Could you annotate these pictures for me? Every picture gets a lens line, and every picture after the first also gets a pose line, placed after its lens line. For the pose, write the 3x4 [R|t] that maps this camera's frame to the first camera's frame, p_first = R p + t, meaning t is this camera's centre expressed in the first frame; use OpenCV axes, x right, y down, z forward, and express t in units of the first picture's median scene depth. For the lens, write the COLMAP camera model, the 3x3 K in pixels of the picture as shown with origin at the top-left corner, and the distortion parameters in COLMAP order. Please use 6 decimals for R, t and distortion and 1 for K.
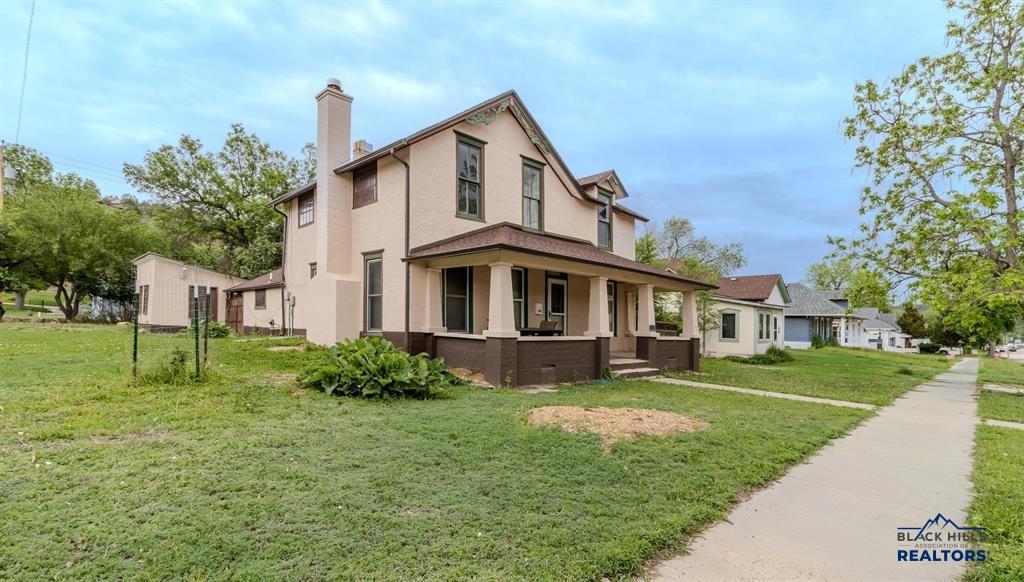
lens RADIAL K [[565.4, 0, 512.0], [0, 565.4, 291.0], [0, 0, 1]] dist [0.002516, 0.001119]
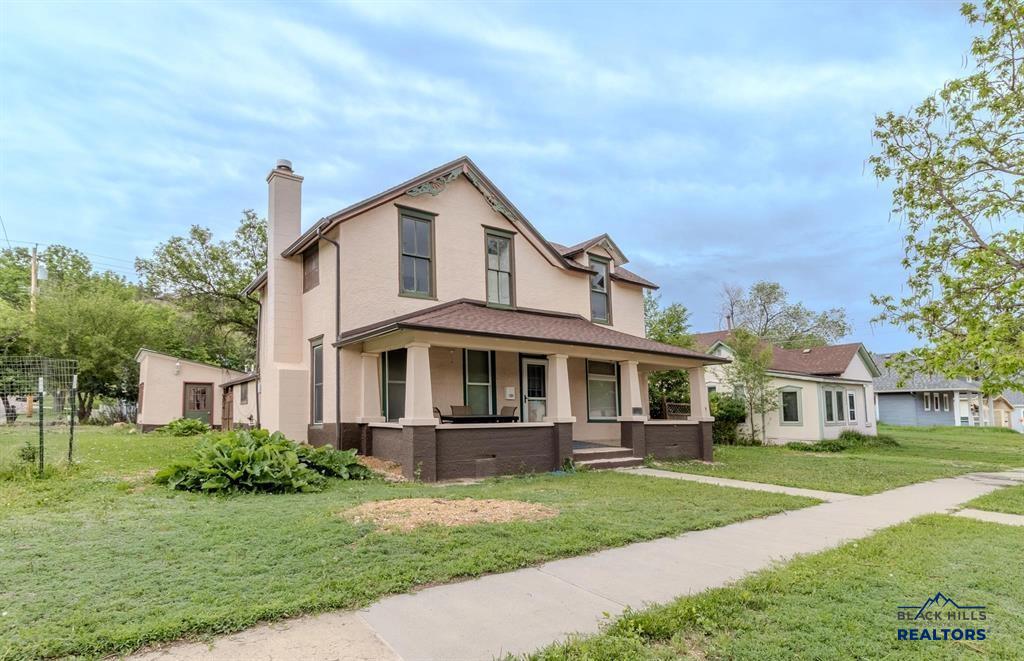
lens RADIAL K [[642.9, 0, 512.0], [0, 642.9, 330.5], [0, 0, 1]] dist [0.000846, -0.000338]
pose [[0.991827, -0.045867, -0.119063, 0.168684], [0.037222, 0.996575, -0.073842, 0.007612], [0.122042, 0.068807, 0.990137, -0.009780]]
